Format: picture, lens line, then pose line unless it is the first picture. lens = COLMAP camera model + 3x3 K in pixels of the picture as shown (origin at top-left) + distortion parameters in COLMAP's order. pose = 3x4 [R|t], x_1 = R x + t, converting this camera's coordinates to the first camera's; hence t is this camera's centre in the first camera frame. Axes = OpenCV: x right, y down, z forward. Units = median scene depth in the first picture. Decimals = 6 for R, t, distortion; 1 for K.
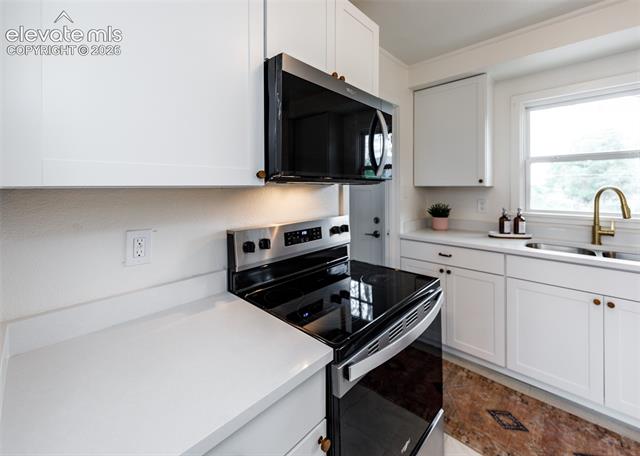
lens RADIAL K [[270.5, 0, 319.4], [0, 270.5, 187.2], [0, 0, 1]] dist [0.004083, 0.000031]
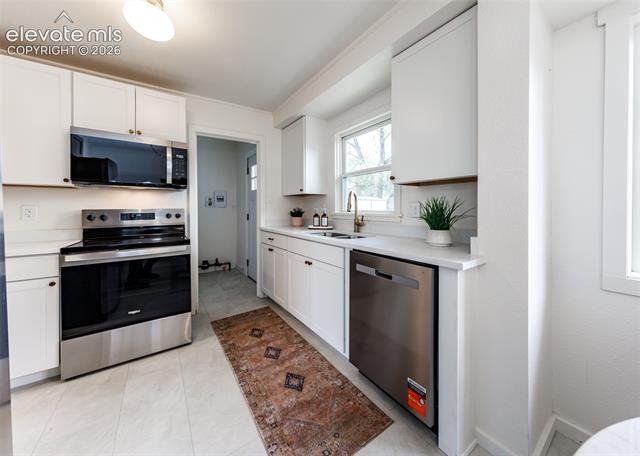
lens RADIAL K [[236.8, 0, 326.8], [0, 236.8, 210.3], [0, 0, 1]] dist [0.000189, 0.000022]
pose [[0.982464, 0.003827, -0.186413, 1.032585], [-0.002897, 0.999982, 0.005259, 0.085074], [0.186430, -0.004627, 0.982457, -0.238242]]
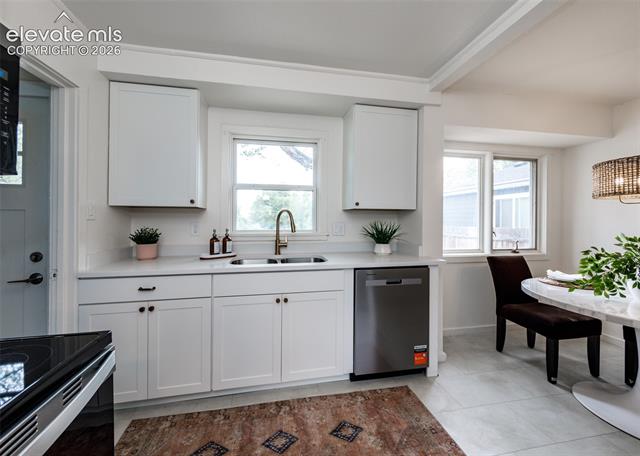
lens RADIAL K [[247.9, 0, 317.7], [0, 247.9, 216.8], [0, 0, 1]] dist [0.002846, 0.000020]
pose [[0.575392, 0.010502, 0.817811, 0.150254], [-0.005125, 0.999944, -0.009236, 0.038644], [-0.817862, 0.001123, 0.575413, 0.153555]]
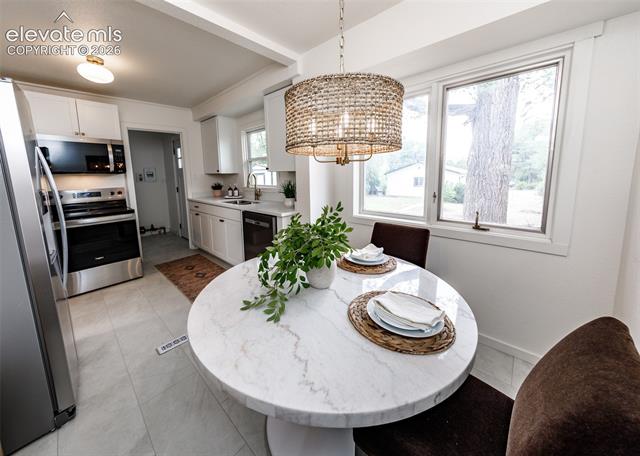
lens RADIAL K [[232.0, 0, 319.0], [0, 232.0, 200.9], [0, 0, 1]] dist [-0.000401, -0.000067]
pose [[0.999376, -0.016554, 0.031207, 1.378754], [0.012771, 0.992963, 0.117737, 0.006713], [-0.032937, -0.117265, 0.992554, -0.821562]]
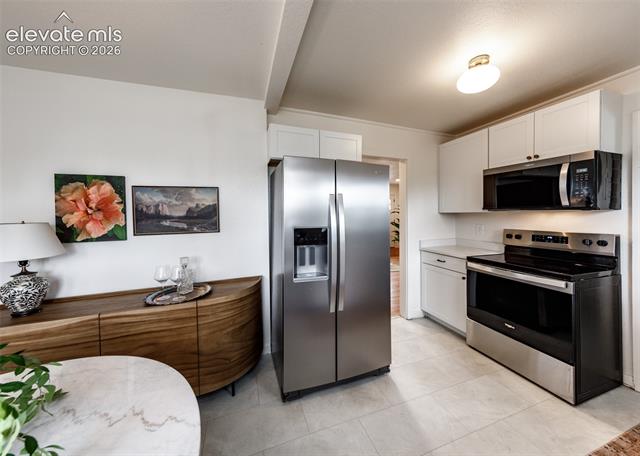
lens RADIAL K [[219.8, 0, 318.8], [0, 219.8, 216.2], [0, 0, 1]] dist [0.000152, 0.000006]
pose [[-0.468191, 0.017887, -0.883446, 1.331187], [0.006695, 0.999838, 0.016696, -0.004755], [0.883602, 0.001902, -0.468235, 0.224203]]
